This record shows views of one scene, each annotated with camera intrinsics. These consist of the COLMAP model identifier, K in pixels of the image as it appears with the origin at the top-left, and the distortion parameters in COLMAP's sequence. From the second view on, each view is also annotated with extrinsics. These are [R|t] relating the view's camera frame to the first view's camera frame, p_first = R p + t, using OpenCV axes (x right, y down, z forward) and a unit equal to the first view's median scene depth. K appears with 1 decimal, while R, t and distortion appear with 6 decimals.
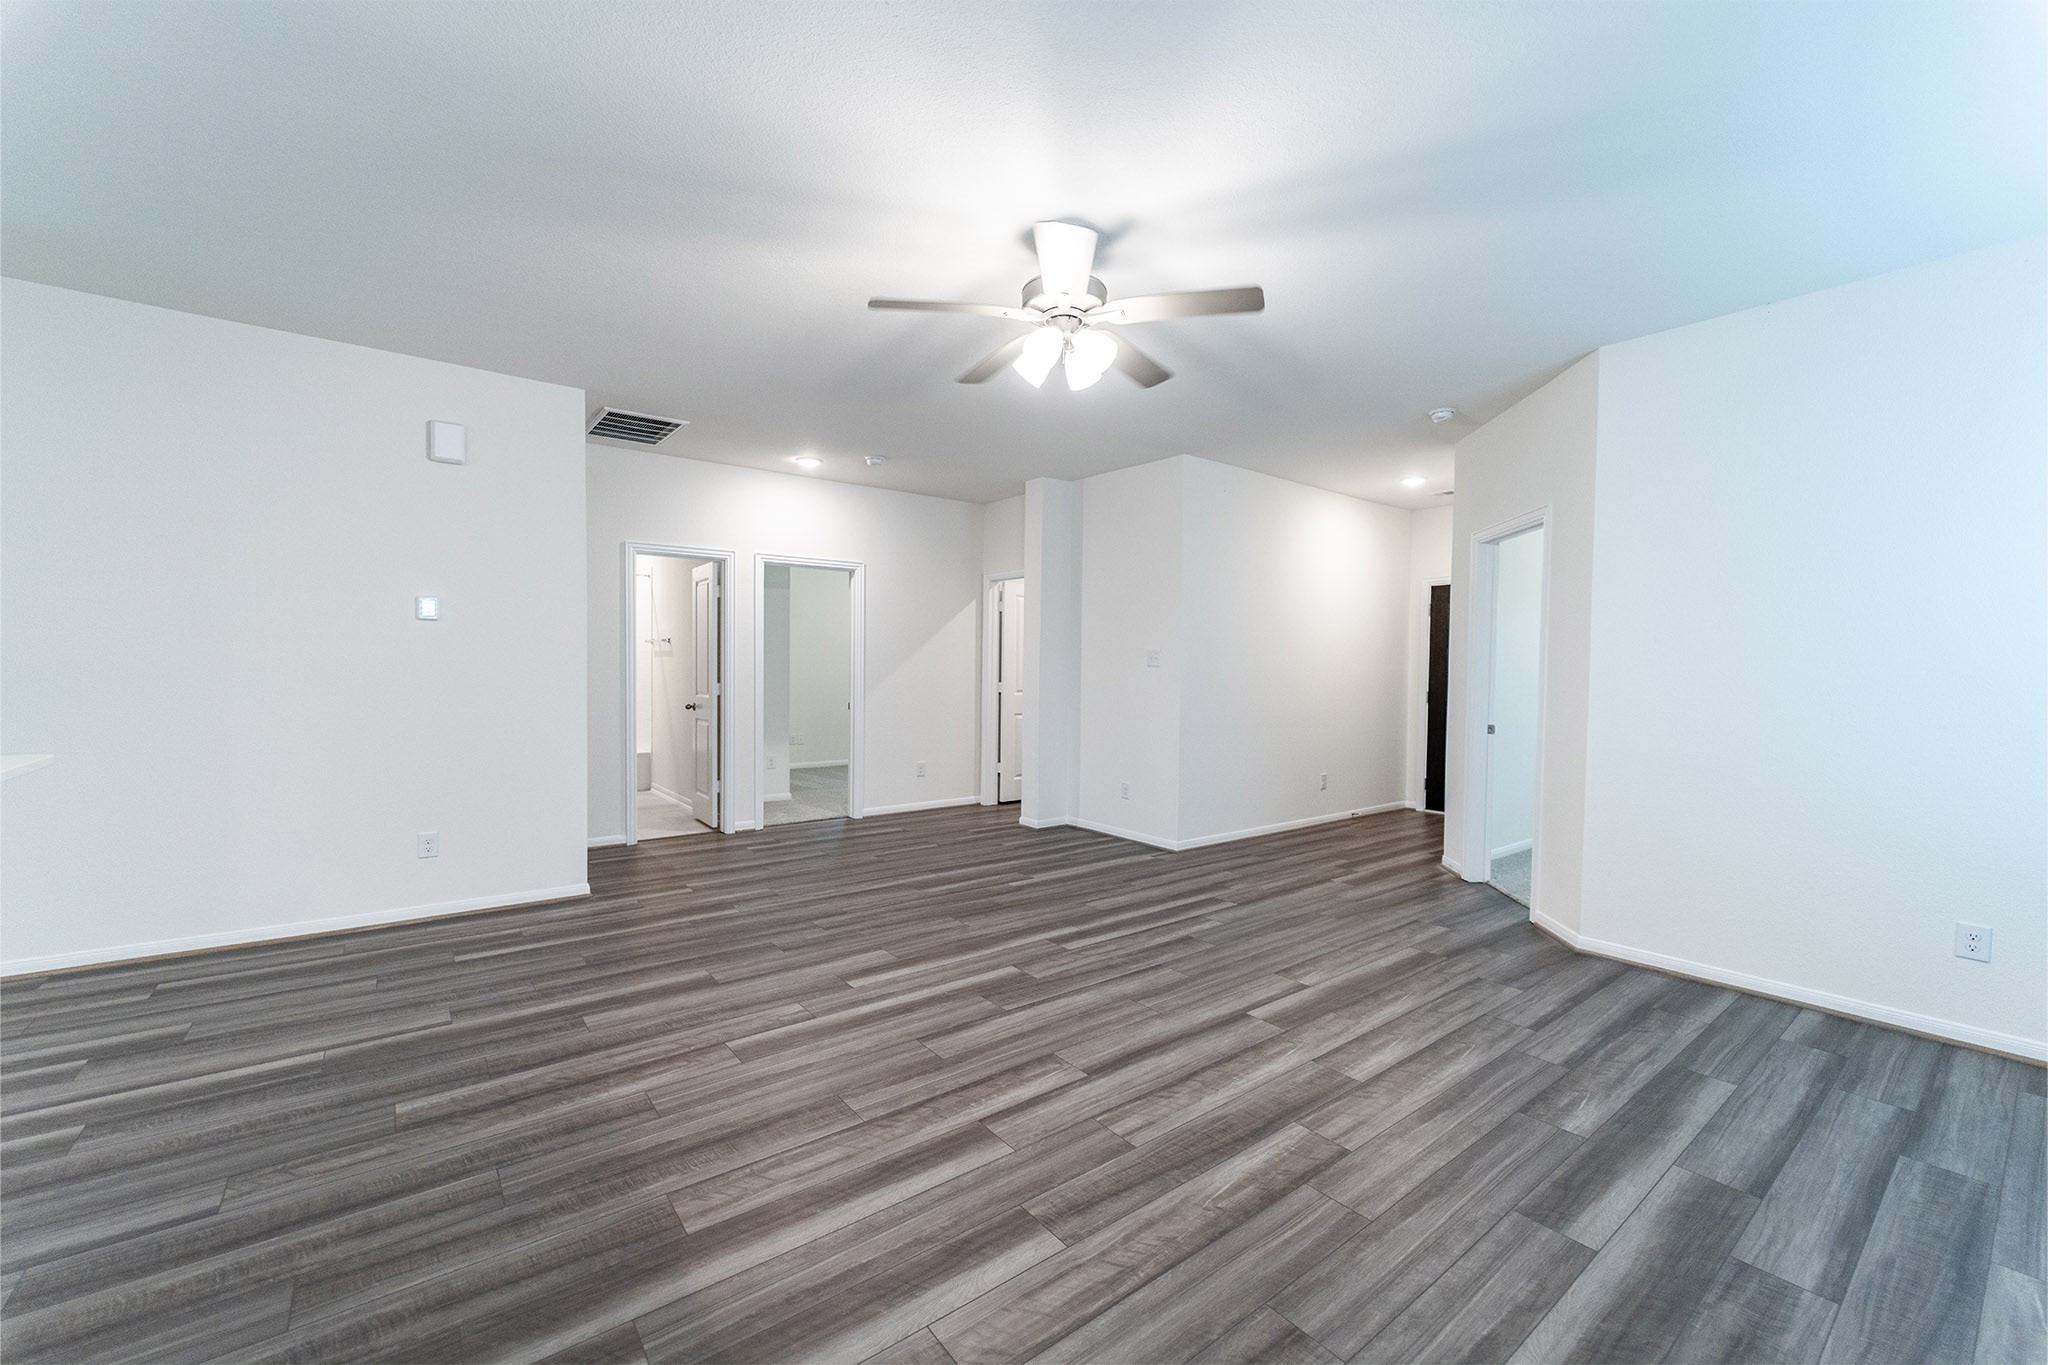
lens RADIAL K [[820.1, 0, 1021.0], [0, 820.1, 679.8], [0, 0, 1]] dist [0.003711, -0.002755]
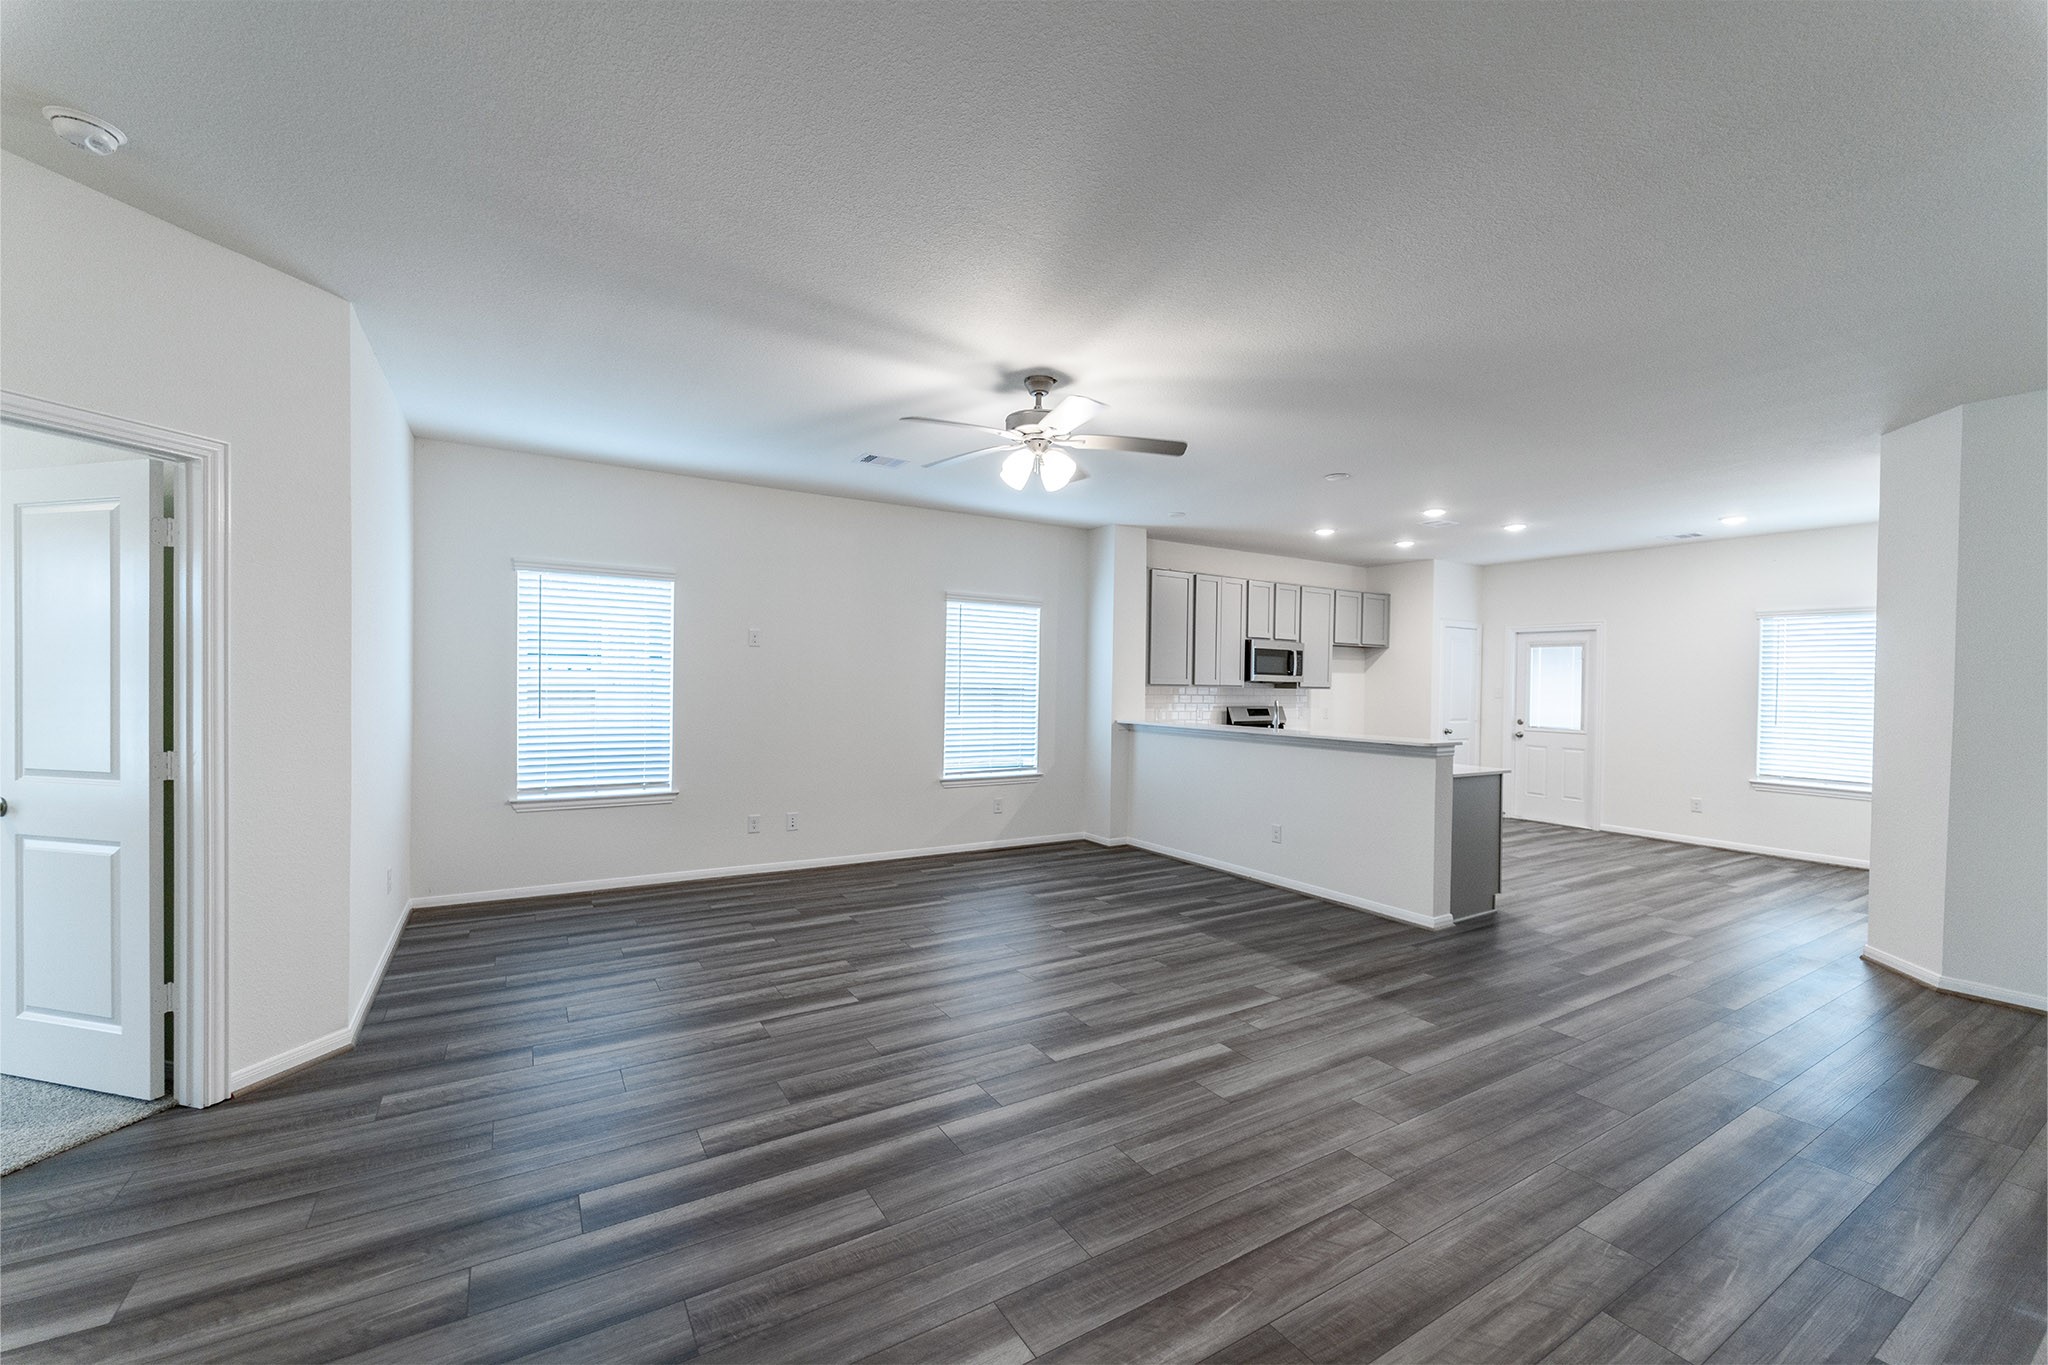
lens RADIAL K [[820.1, 0, 1022.5], [0, 820.1, 689.5], [0, 0, 1]] dist [0.003711, -0.002755]
pose [[-0.994138, -0.027606, 0.104533, -0.068059], [-0.024725, 0.999281, 0.028755, -0.077203], [-0.105252, 0.026002, -0.994106, 2.229013]]
